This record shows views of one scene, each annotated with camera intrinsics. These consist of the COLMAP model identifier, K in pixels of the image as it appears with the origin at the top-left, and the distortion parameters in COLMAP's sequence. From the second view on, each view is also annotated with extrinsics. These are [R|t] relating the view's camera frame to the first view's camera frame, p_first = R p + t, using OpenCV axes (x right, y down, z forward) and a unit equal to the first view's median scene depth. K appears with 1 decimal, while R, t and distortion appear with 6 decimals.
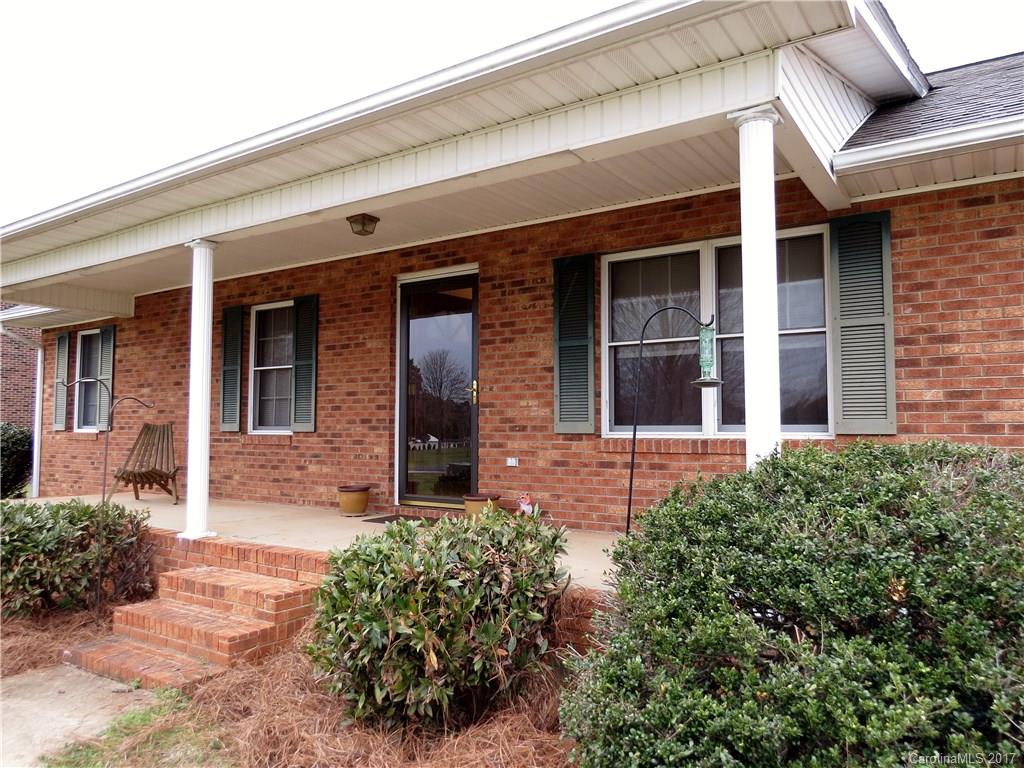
lens RADIAL K [[730.9, 0, 512.0], [0, 730.9, 384.0], [0, 0, 1]] dist [-0.023347, 0.003373]
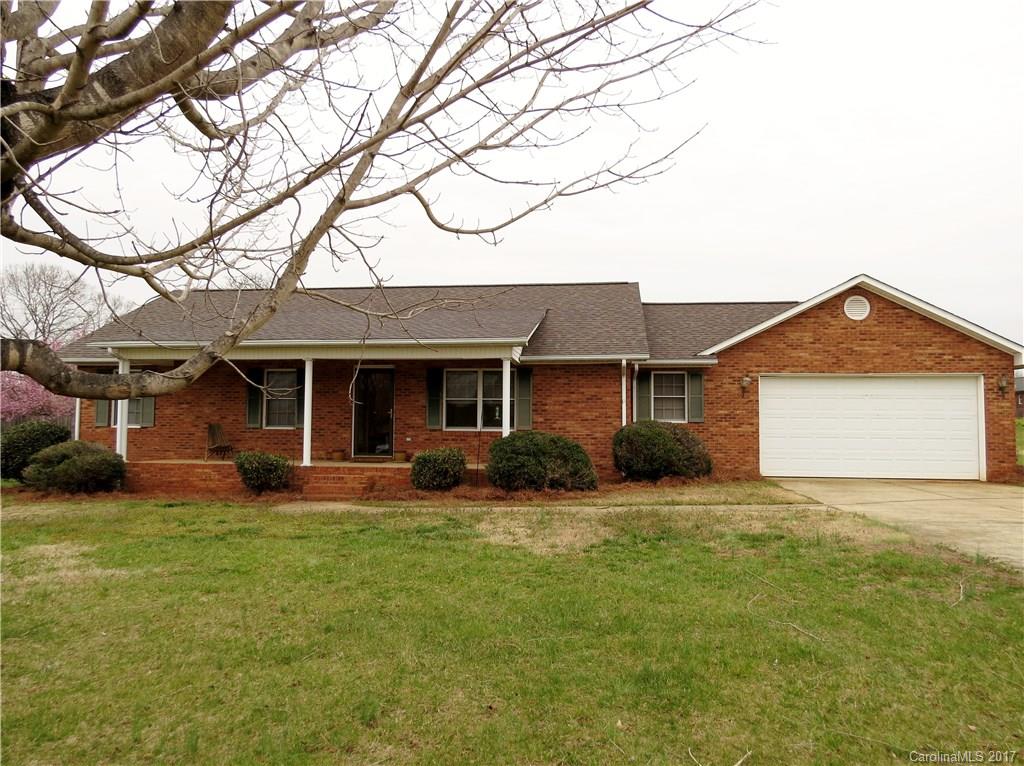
lens RADIAL K [[730.9, 0, 512.0], [0, 730.9, 383.0], [0, 0, 1]] dist [-0.023347, 0.003373]
pose [[0.895725, 0.032787, 0.443397, -0.922293], [-0.034161, 0.999404, -0.004891, -0.112236], [-0.443293, -0.010766, 0.896312, -1.731027]]
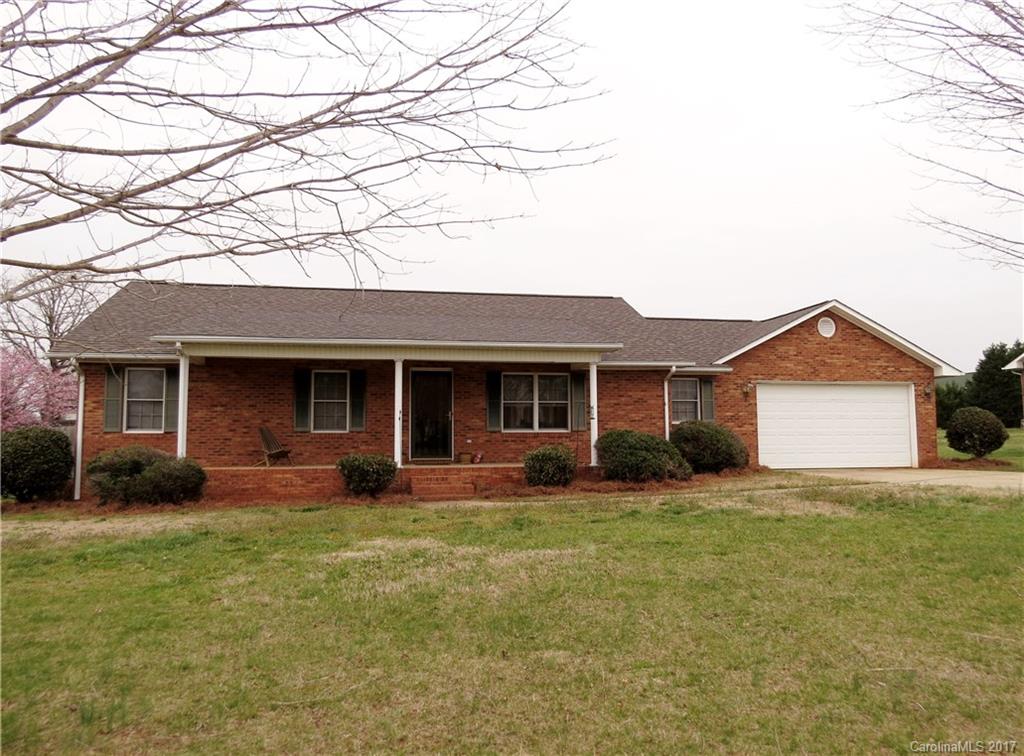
lens RADIAL K [[758.6, 0, 512.0], [0, 758.6, 378.0], [0, 0, 1]] dist [-0.028257, 0.000872]
pose [[0.707861, 0.054624, 0.704237, -2.036754], [-0.036190, 0.998501, -0.041073, -0.024224], [-0.705424, 0.003587, 0.708776, -1.242453]]
